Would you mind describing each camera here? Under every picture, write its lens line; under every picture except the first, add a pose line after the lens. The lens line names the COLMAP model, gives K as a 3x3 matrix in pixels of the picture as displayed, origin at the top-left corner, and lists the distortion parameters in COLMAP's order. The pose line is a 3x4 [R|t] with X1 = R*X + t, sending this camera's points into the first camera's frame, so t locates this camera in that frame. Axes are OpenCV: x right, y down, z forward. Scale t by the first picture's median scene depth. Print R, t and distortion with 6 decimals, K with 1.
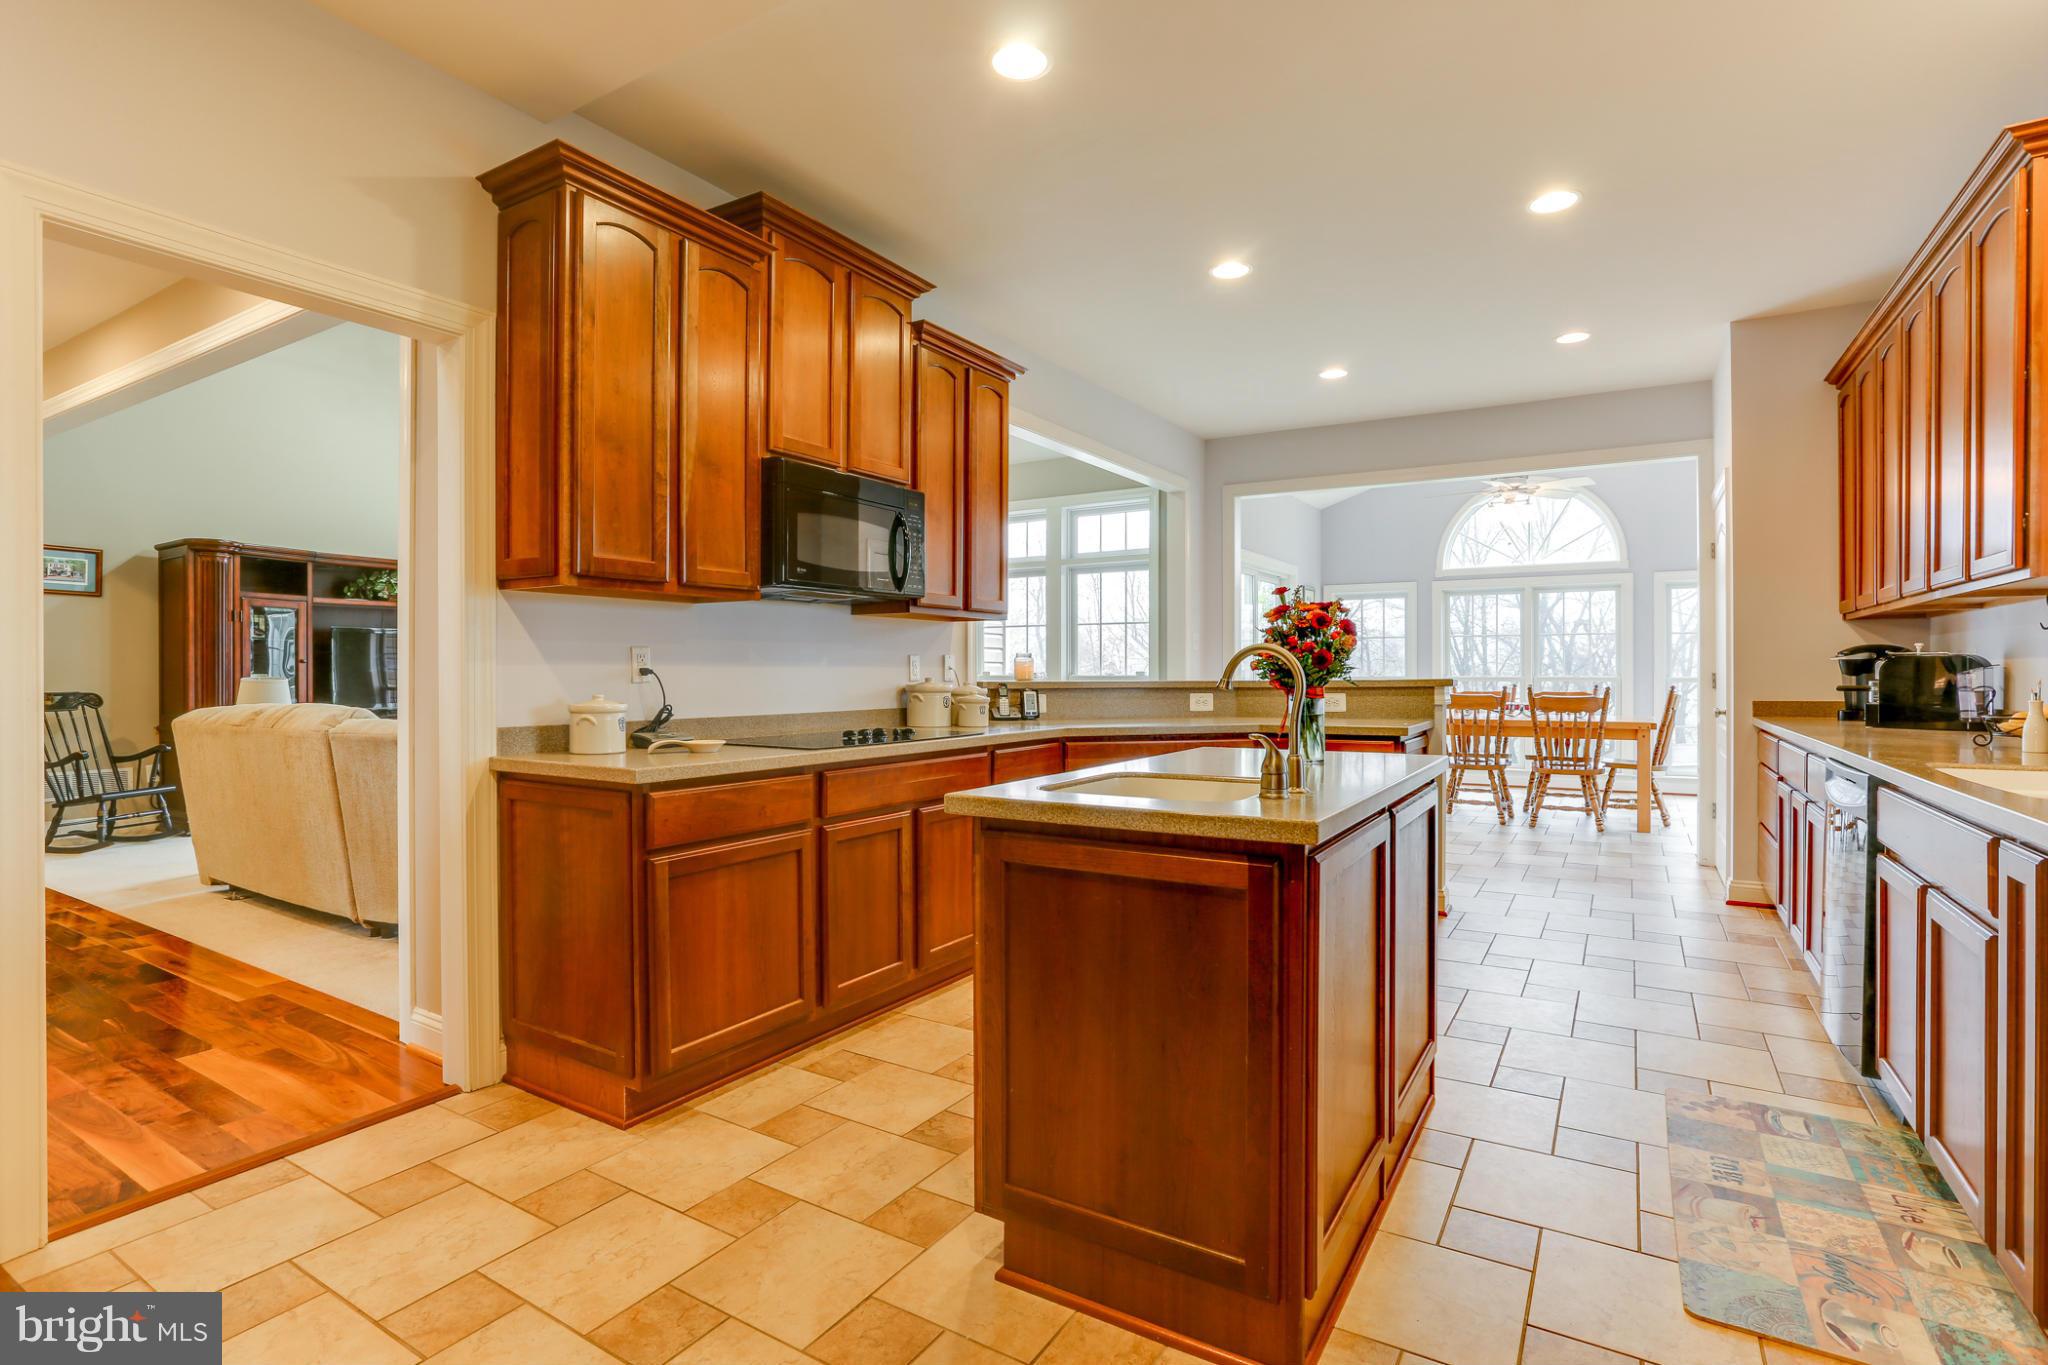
lens RADIAL K [[977.0, 0, 1031.6], [0, 977.0, 669.6], [0, 0, 1]] dist [-0.046021, 0.016929]
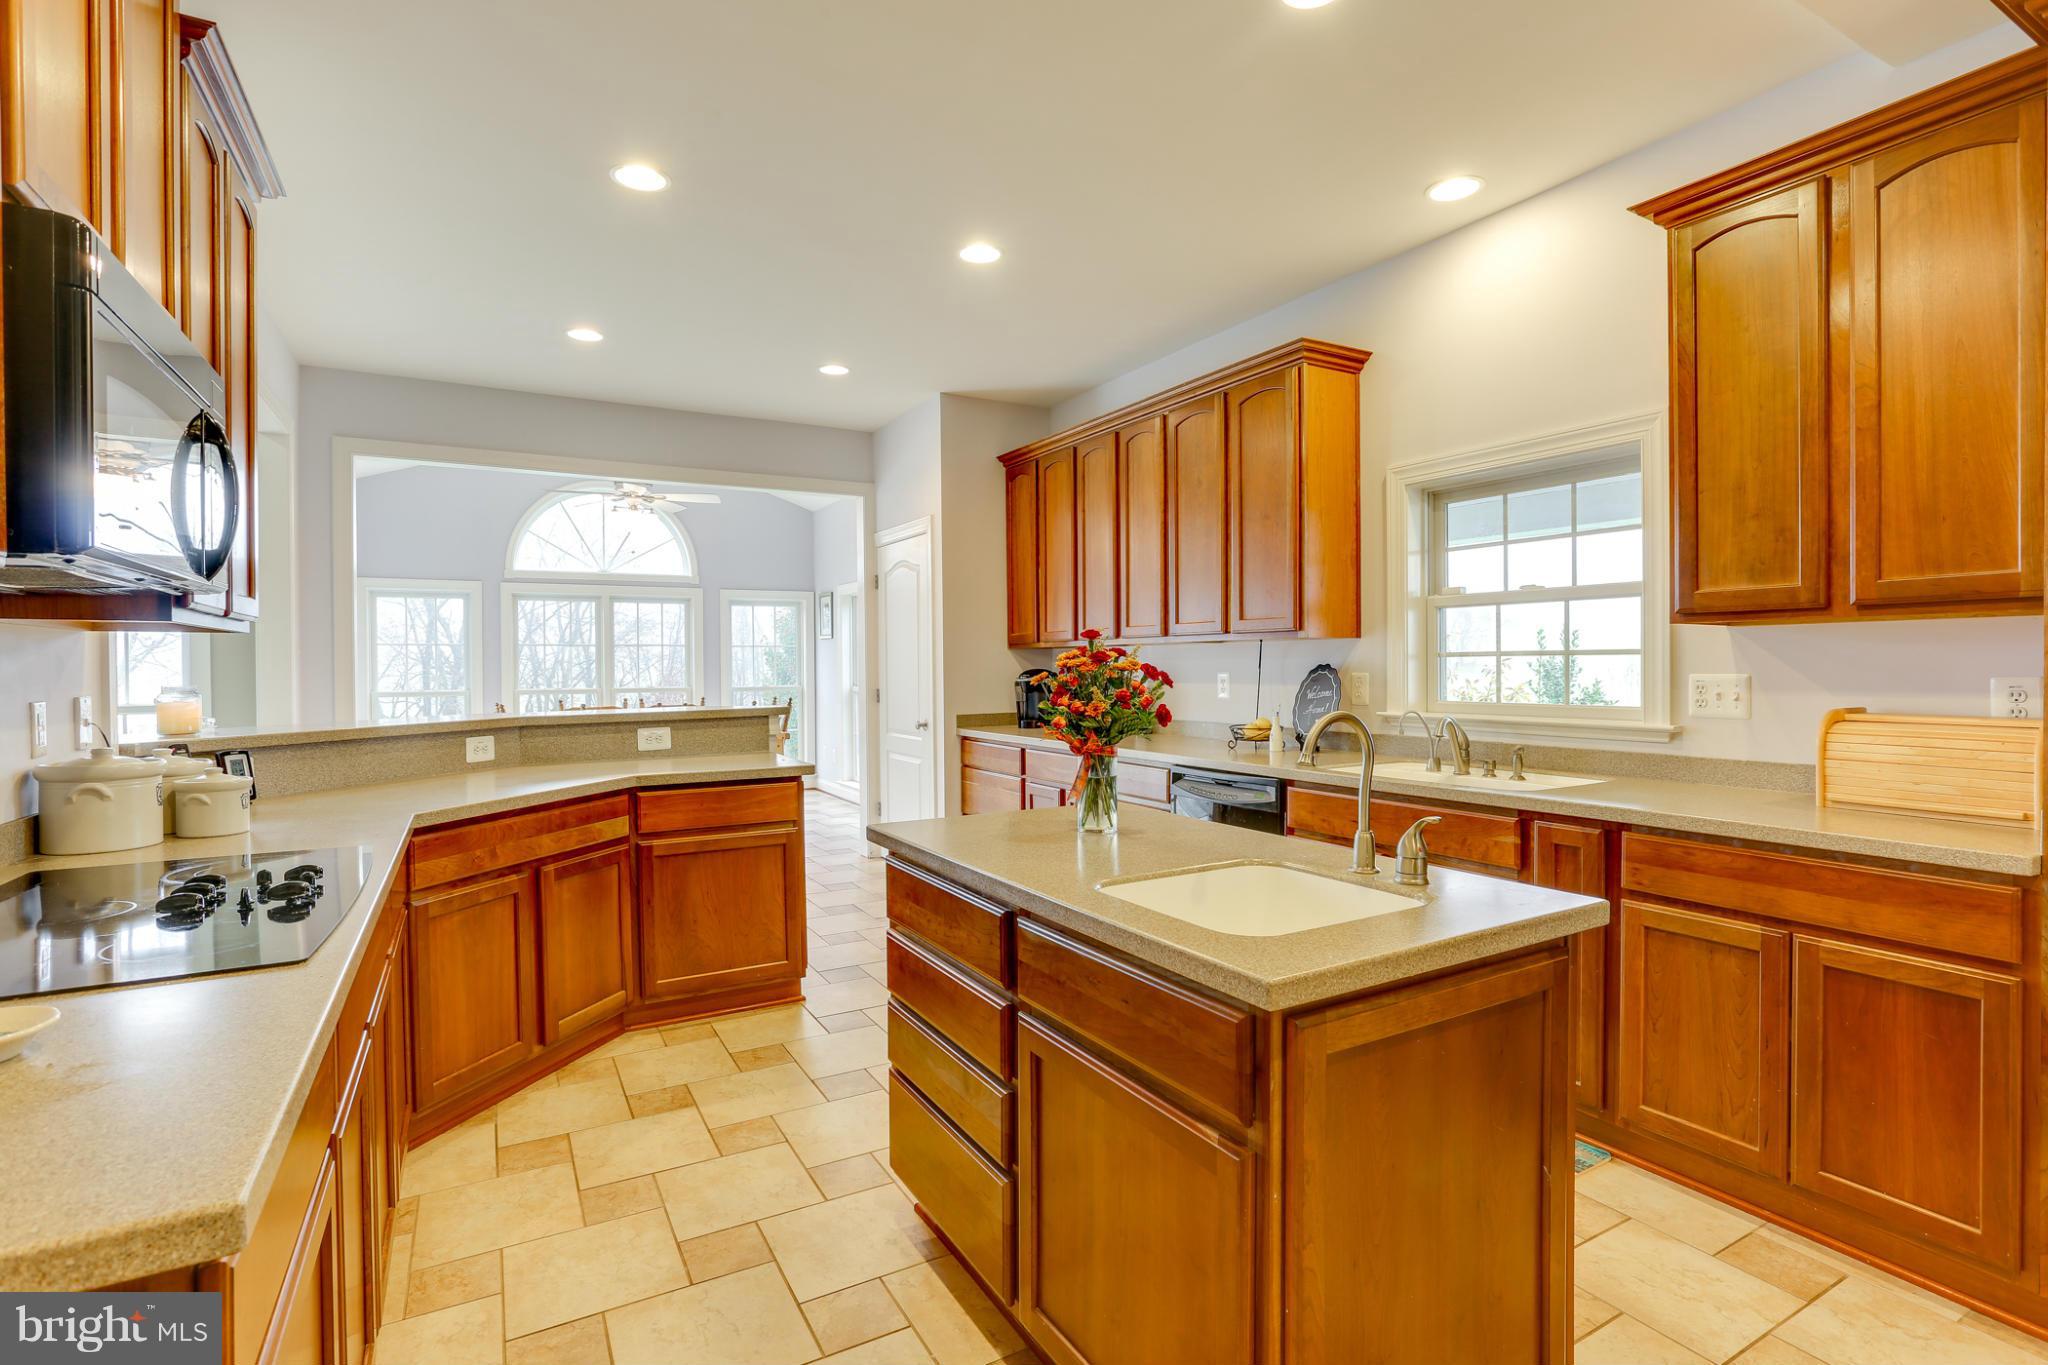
lens RADIAL K [[978.1, 0, 1028.2], [0, 978.1, 674.7], [0, 0, 1]] dist [-0.025573, 0.007427]
pose [[0.479430, -0.010672, 0.877515, -0.180919], [0.004551, 0.999943, 0.009674, -0.018497], [-0.877568, -0.000644, 0.479451, 0.214627]]
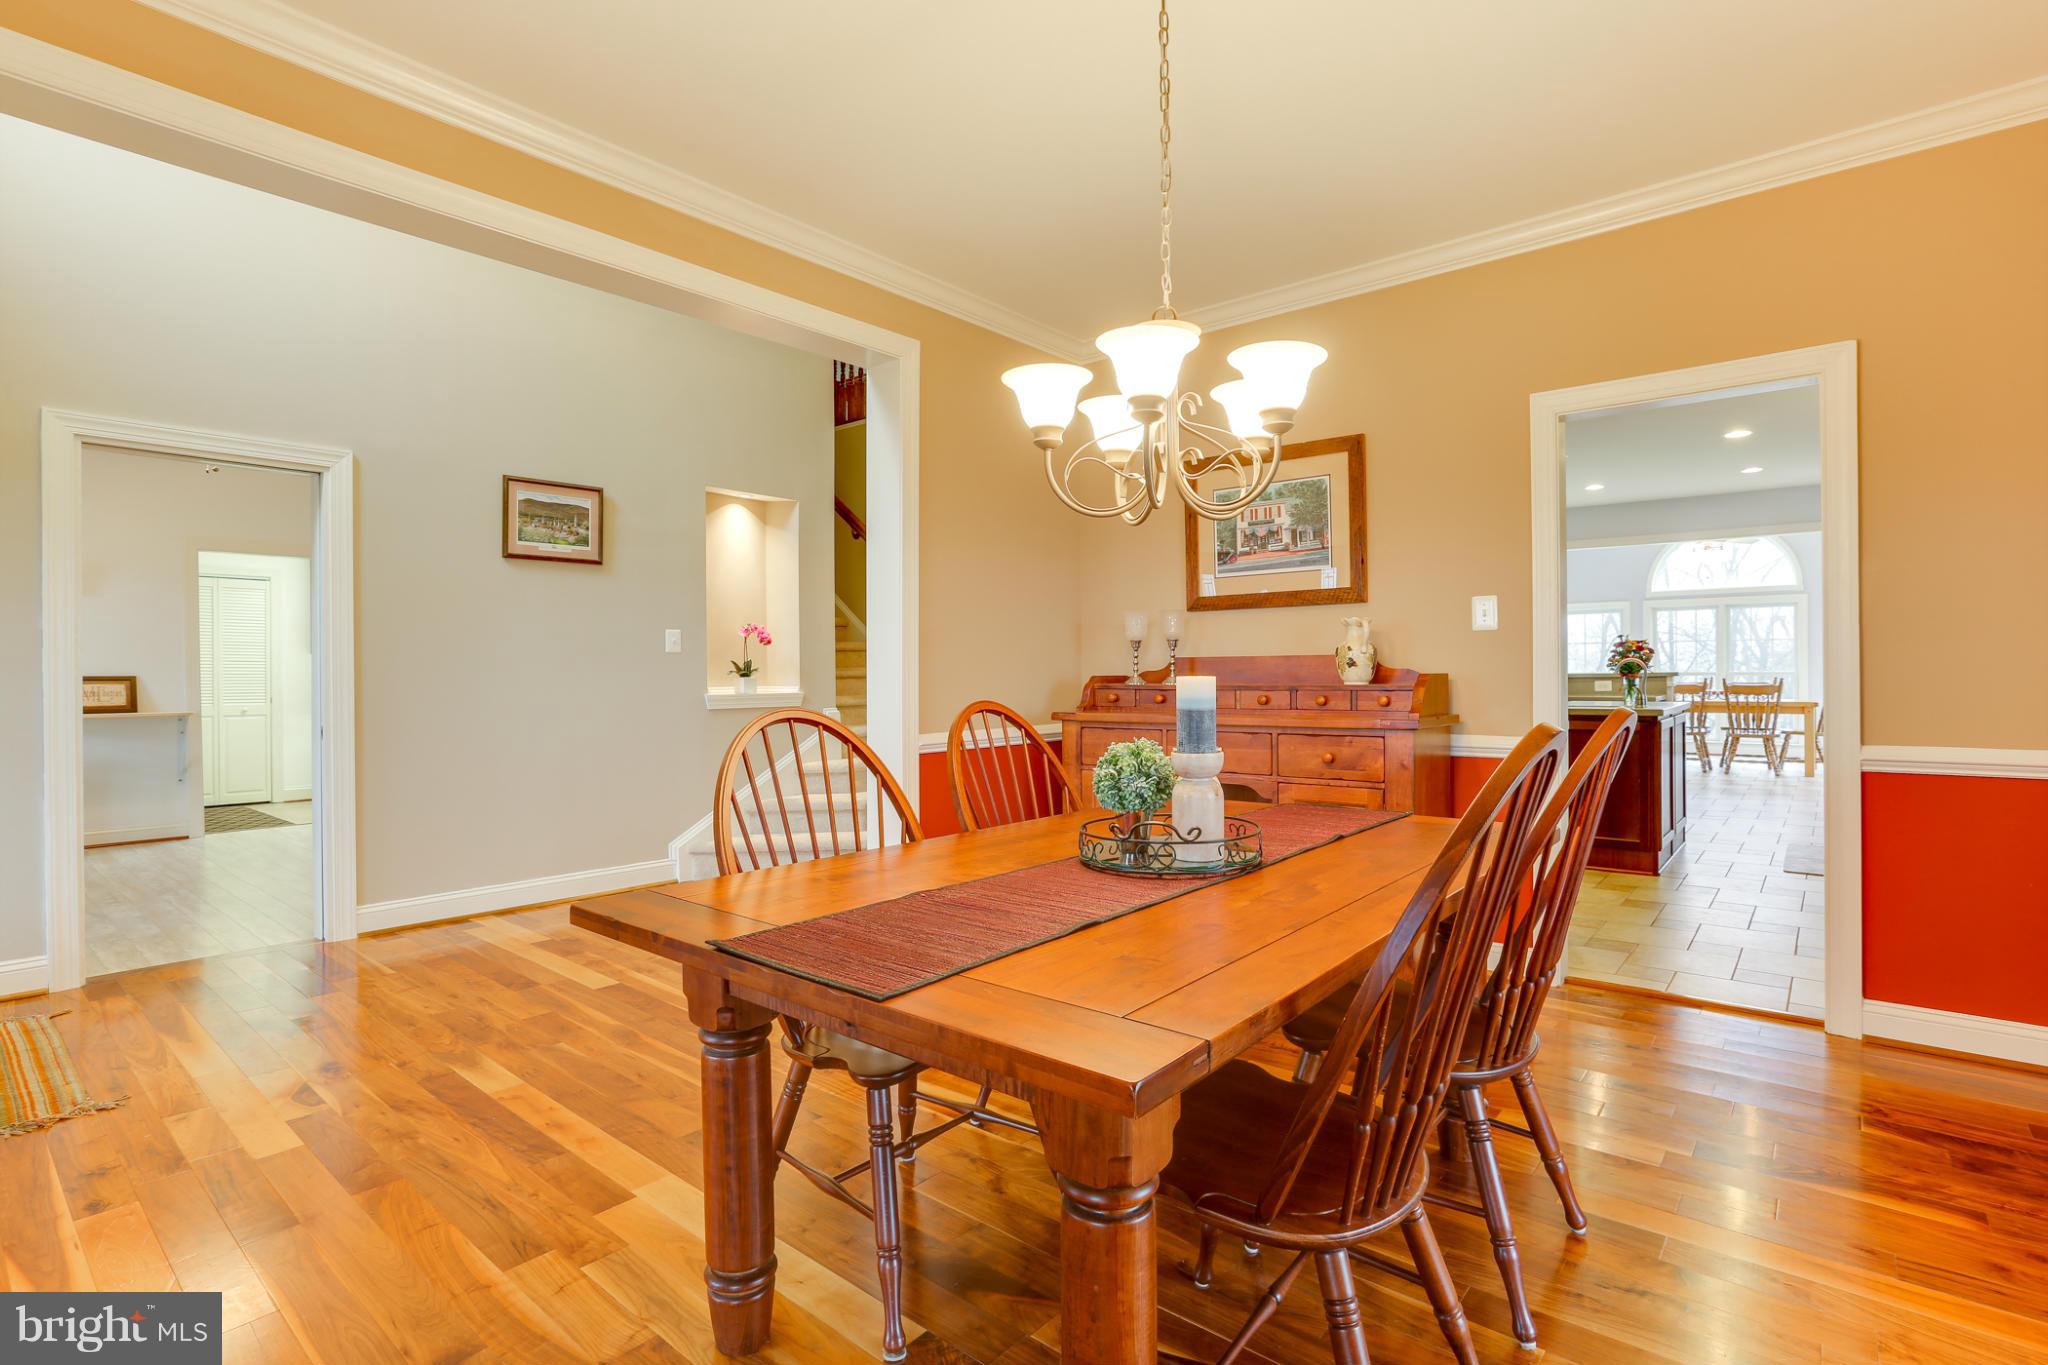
lens RADIAL K [[978.1, 0, 1028.2], [0, 978.1, 674.7], [0, 0, 1]] dist [-0.025573, 0.007427]
pose [[0.989490, -0.005275, -0.144505, -0.313934], [0.005845, 0.999977, 0.003521, 0.000902], [0.144483, -0.004329, 0.989498, -0.598851]]
